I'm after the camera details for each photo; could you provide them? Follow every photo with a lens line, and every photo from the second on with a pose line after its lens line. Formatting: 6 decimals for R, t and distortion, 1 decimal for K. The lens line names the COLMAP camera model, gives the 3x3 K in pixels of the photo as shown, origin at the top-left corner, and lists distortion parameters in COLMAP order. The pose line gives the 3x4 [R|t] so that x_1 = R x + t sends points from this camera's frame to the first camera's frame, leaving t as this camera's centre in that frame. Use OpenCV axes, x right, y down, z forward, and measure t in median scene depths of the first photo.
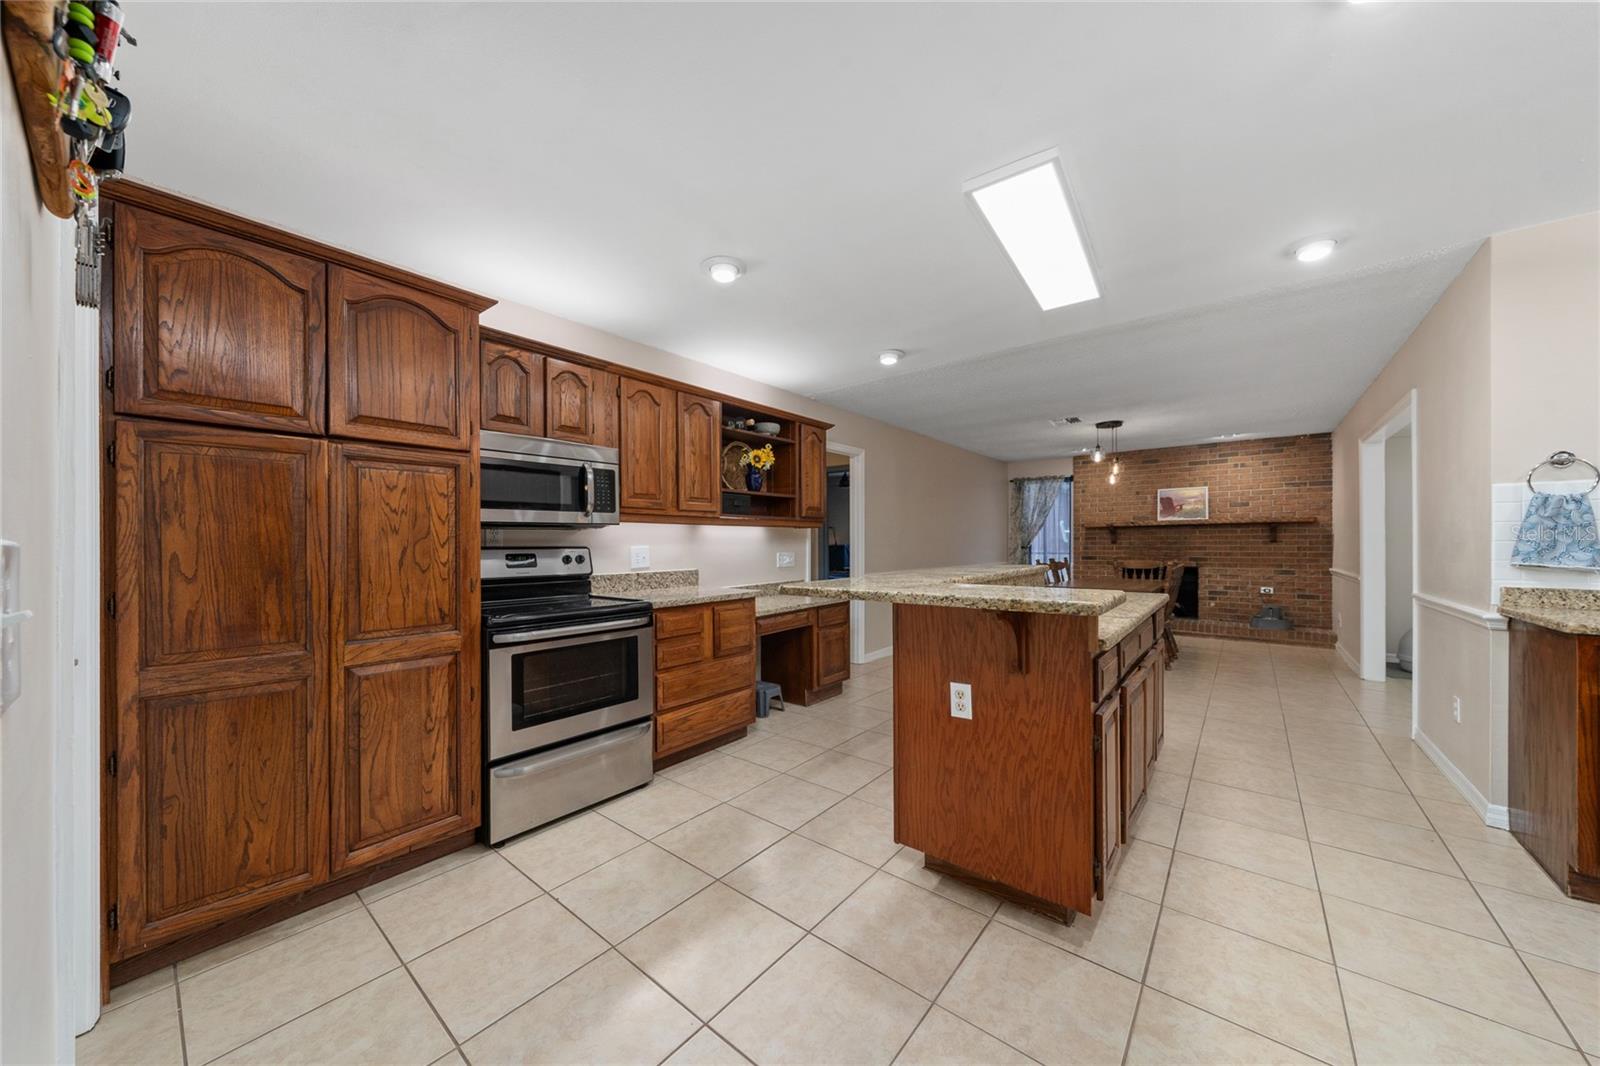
lens RADIAL K [[542.4, 0, 802.4], [0, 542.4, 542.9], [0, 0, 1]] dist [-0.000920, 0.000926]
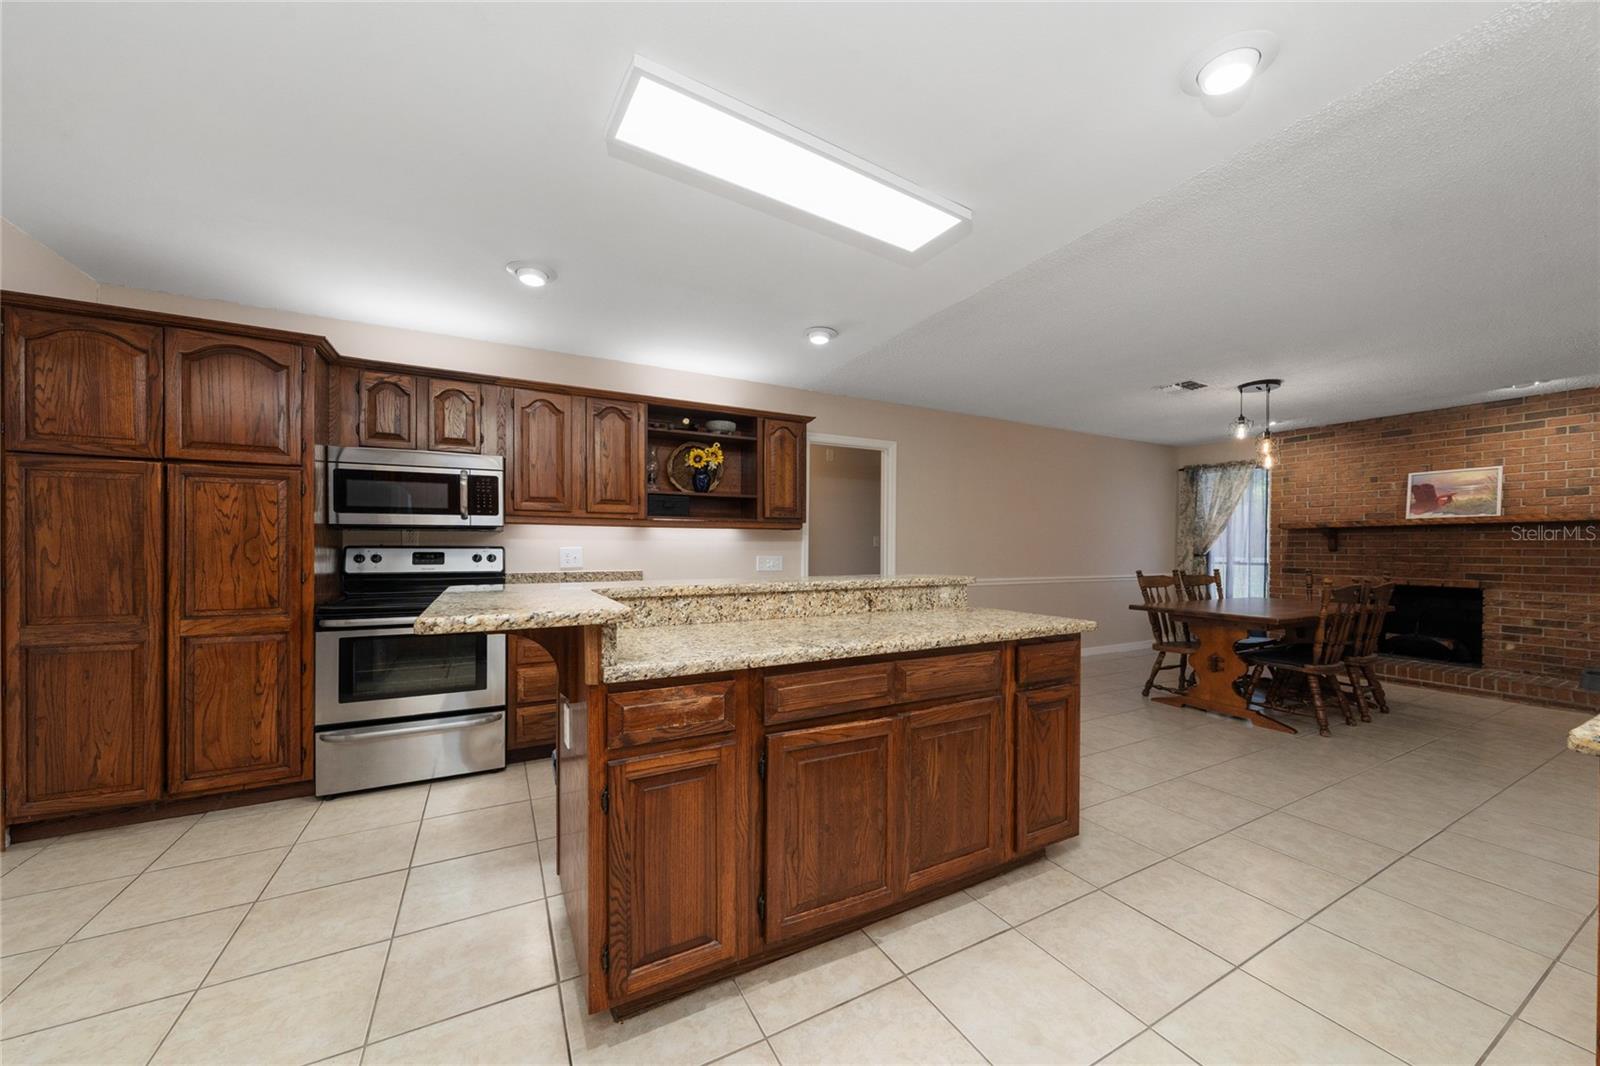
lens RADIAL K [[542.4, 0, 808.2], [0, 542.4, 548.2], [0, 0, 1]] dist [-0.000920, 0.000926]
pose [[0.925384, 0.010432, -0.378888, 0.612094], [-0.009069, 0.999944, 0.005382, -0.001905], [0.378923, -0.001545, 0.925427, 0.217691]]
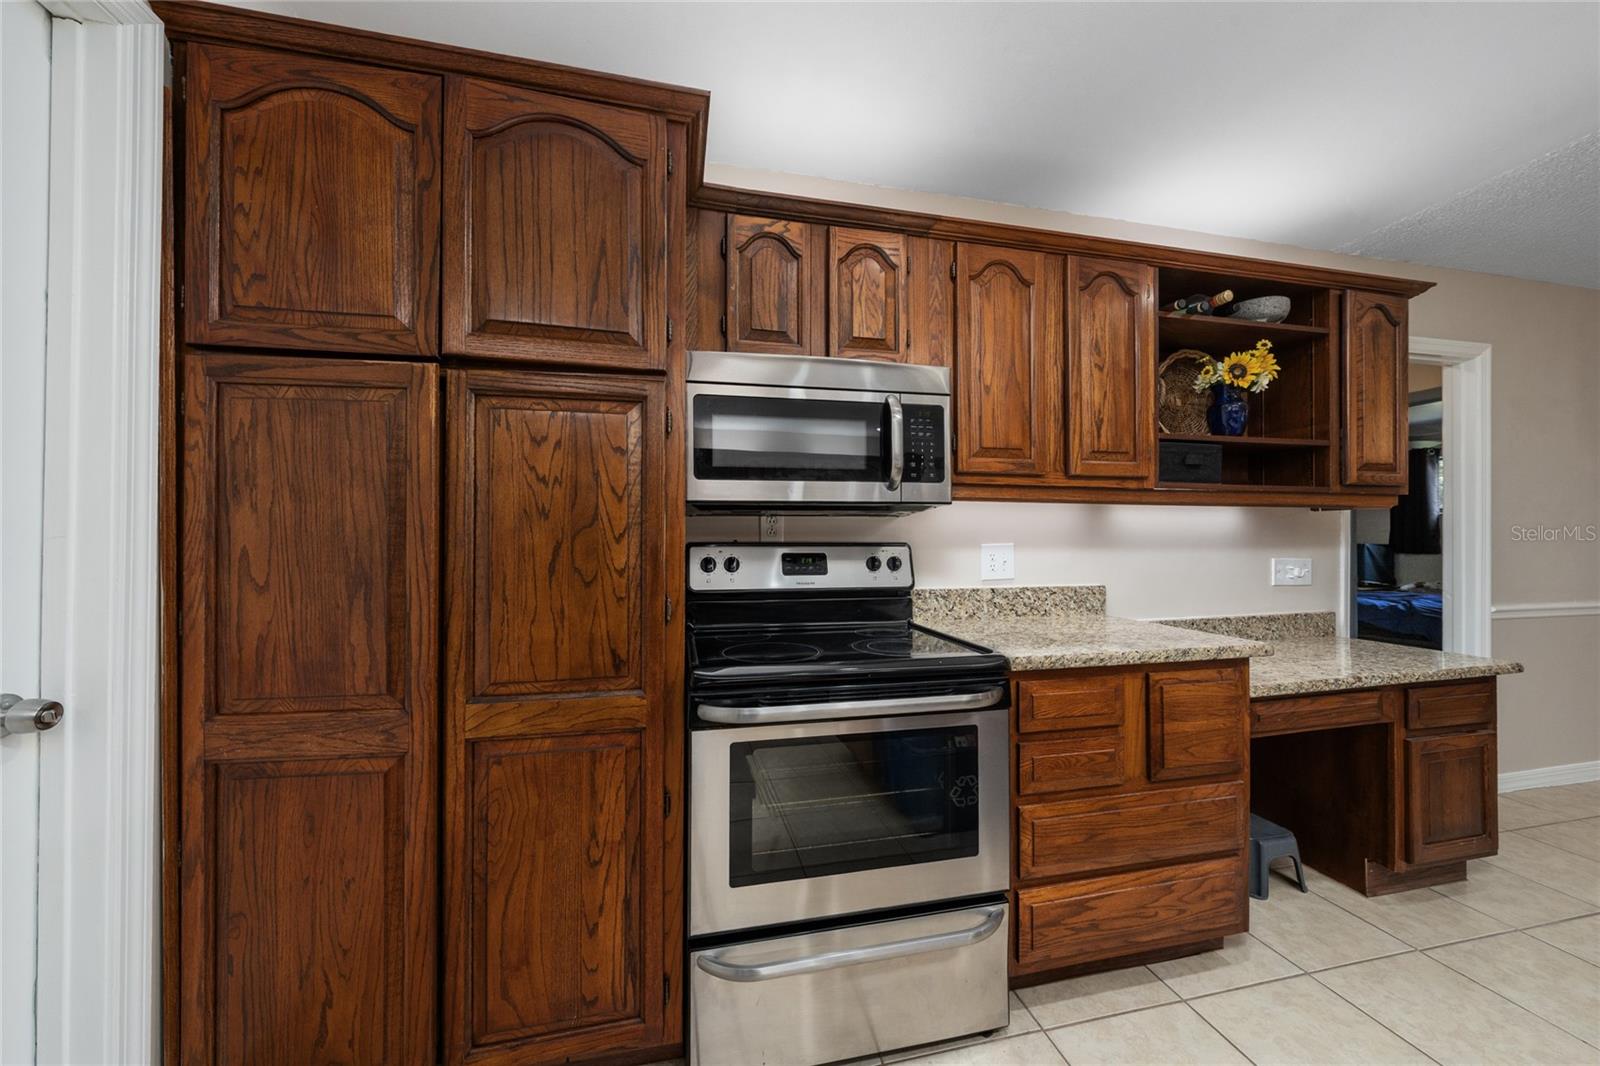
lens RADIAL K [[542.4, 0, 796.1], [0, 542.4, 534.2], [0, 0, 1]] dist [-0.000920, 0.000926]
pose [[0.774040, 0.002684, -0.633131, -0.105283], [-0.006099, 0.999976, -0.003218, -0.000078], [0.633108, 0.006353, 0.774038, 0.451686]]
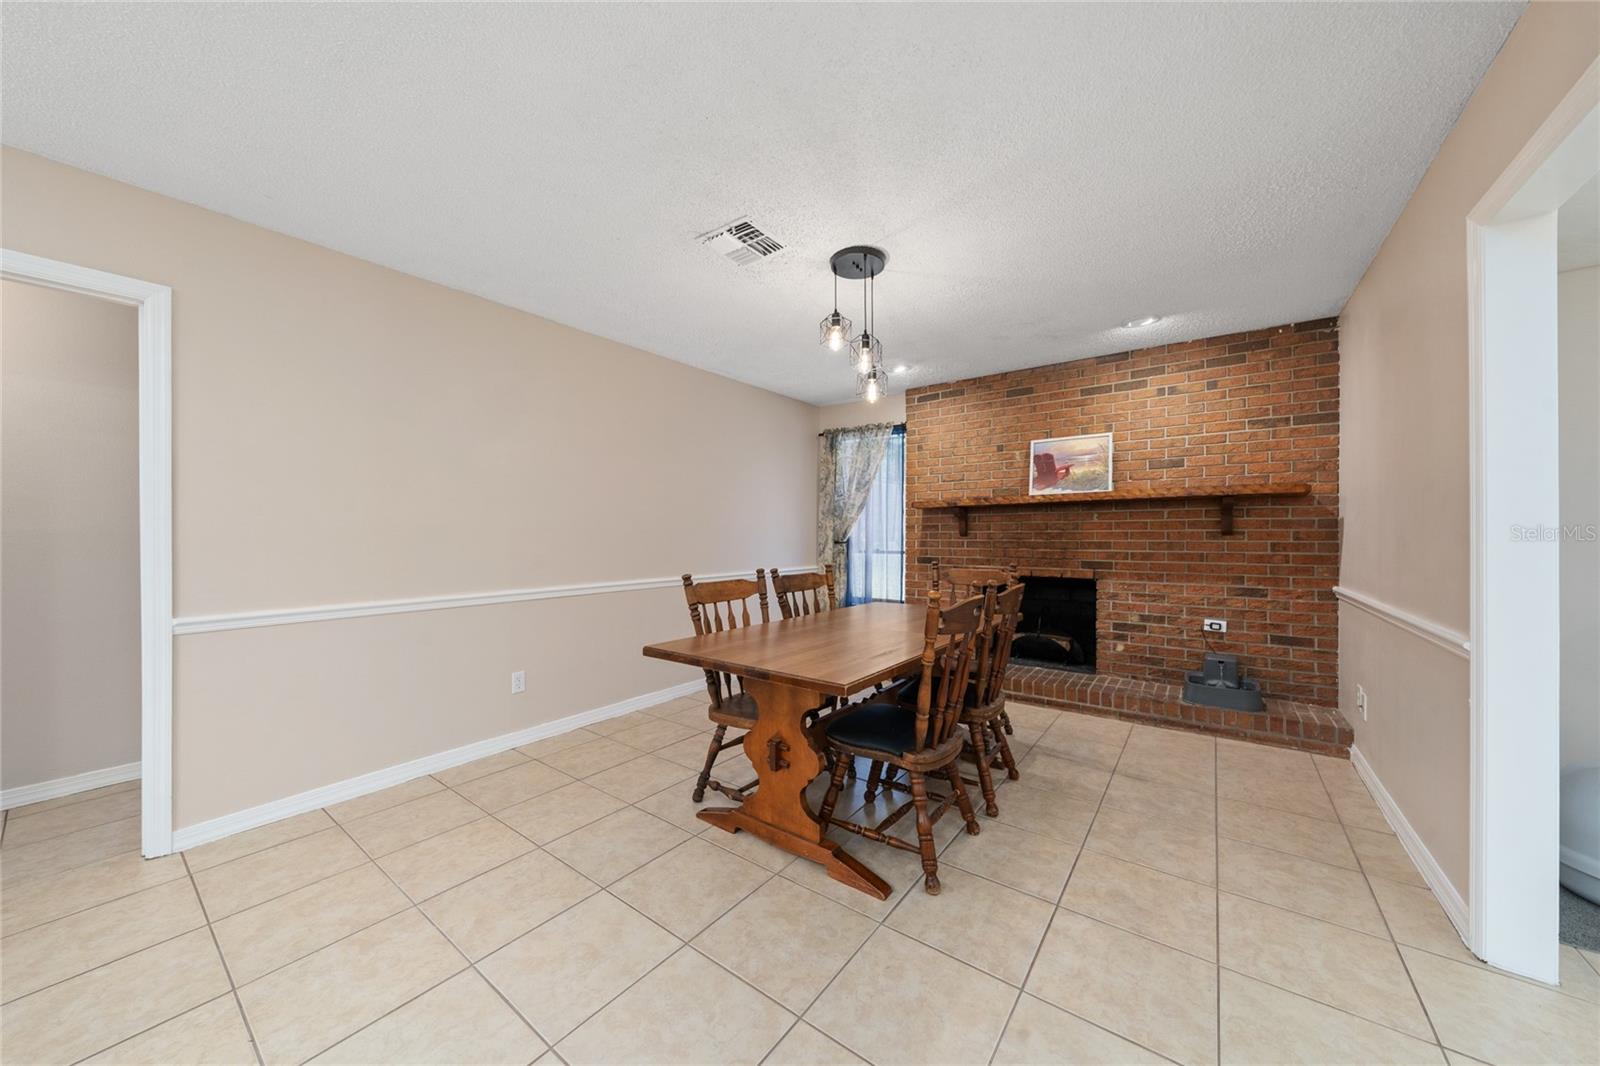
lens RADIAL K [[542.4, 0, 802.7], [0, 542.4, 535.3], [0, 0, 1]] dist [-0.000920, 0.000926]
pose [[0.997881, 0.001464, 0.065049, 1.096789], [-0.001670, 0.999994, 0.003113, -0.003857], [-0.065044, -0.003215, 0.997877, 1.298200]]
